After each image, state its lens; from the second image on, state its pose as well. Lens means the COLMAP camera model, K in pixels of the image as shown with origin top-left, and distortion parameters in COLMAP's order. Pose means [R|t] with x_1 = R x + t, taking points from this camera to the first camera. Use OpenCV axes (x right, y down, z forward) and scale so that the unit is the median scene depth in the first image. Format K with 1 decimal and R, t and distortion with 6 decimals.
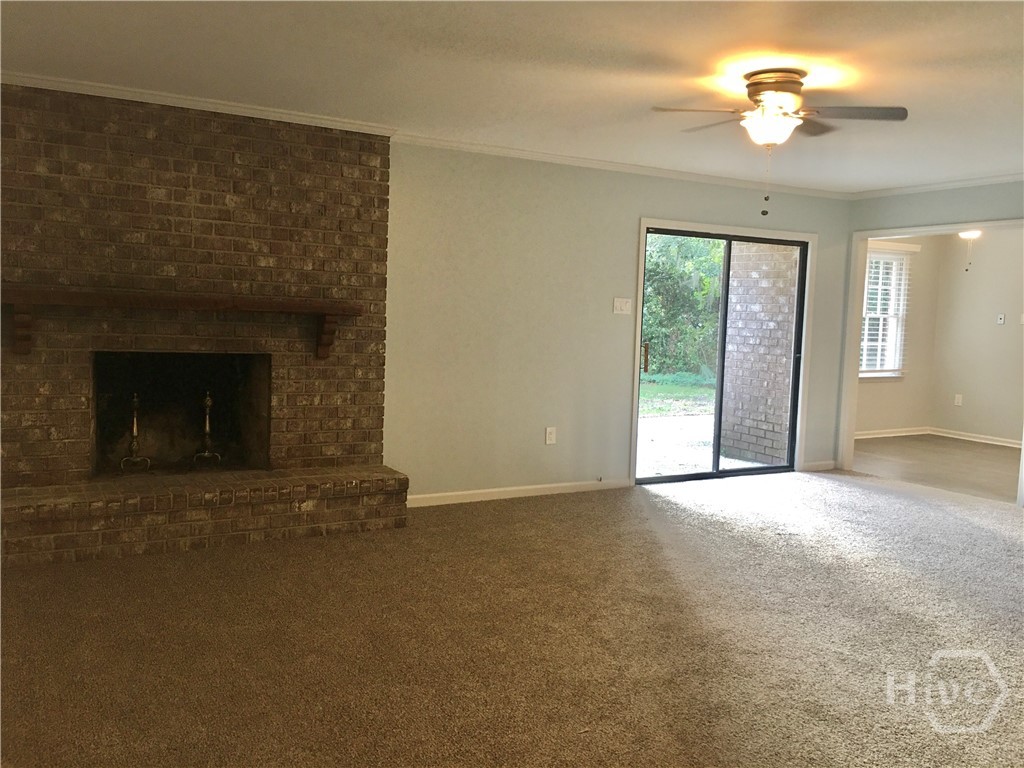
lens RADIAL K [[873.7, 0, 514.3], [0, 873.7, 378.1], [0, 0, 1]] dist [0.029180, -0.019957]
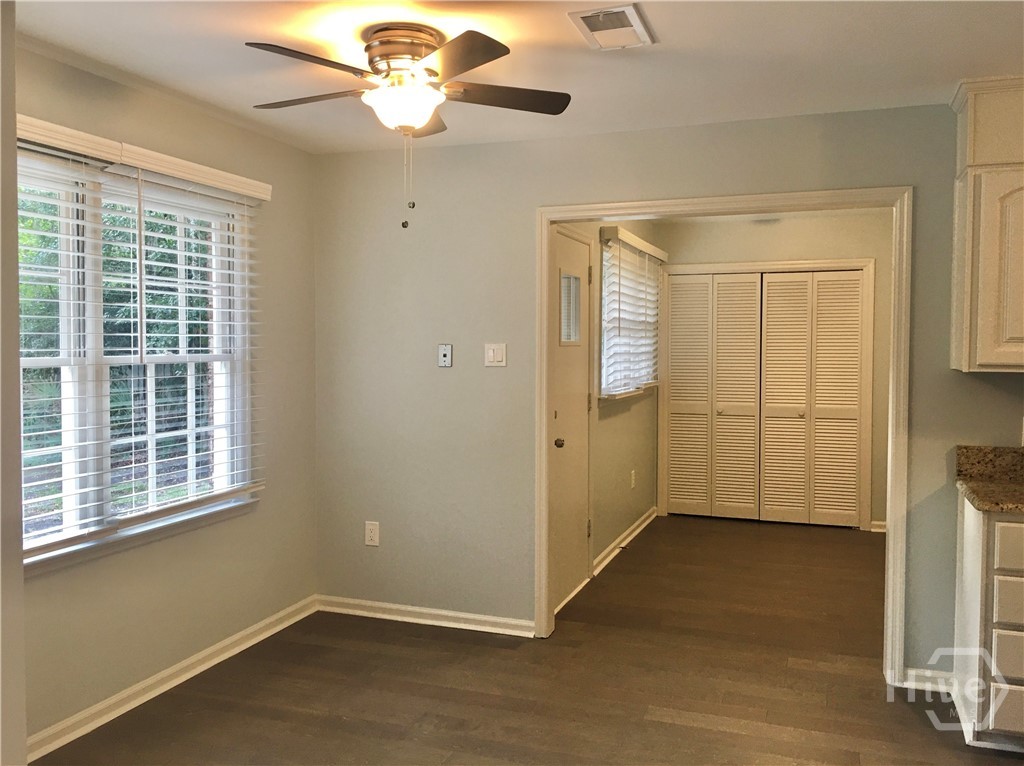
lens RADIAL K [[873.7, 0, 509.4], [0, 873.7, 377.4], [0, 0, 1]] dist [0.029180, -0.019957]
pose [[0.761854, -0.051599, 0.645690, 0.274951], [0.075715, 0.997083, -0.009656, -0.047857], [-0.643308, 0.056245, 0.763539, 0.614252]]
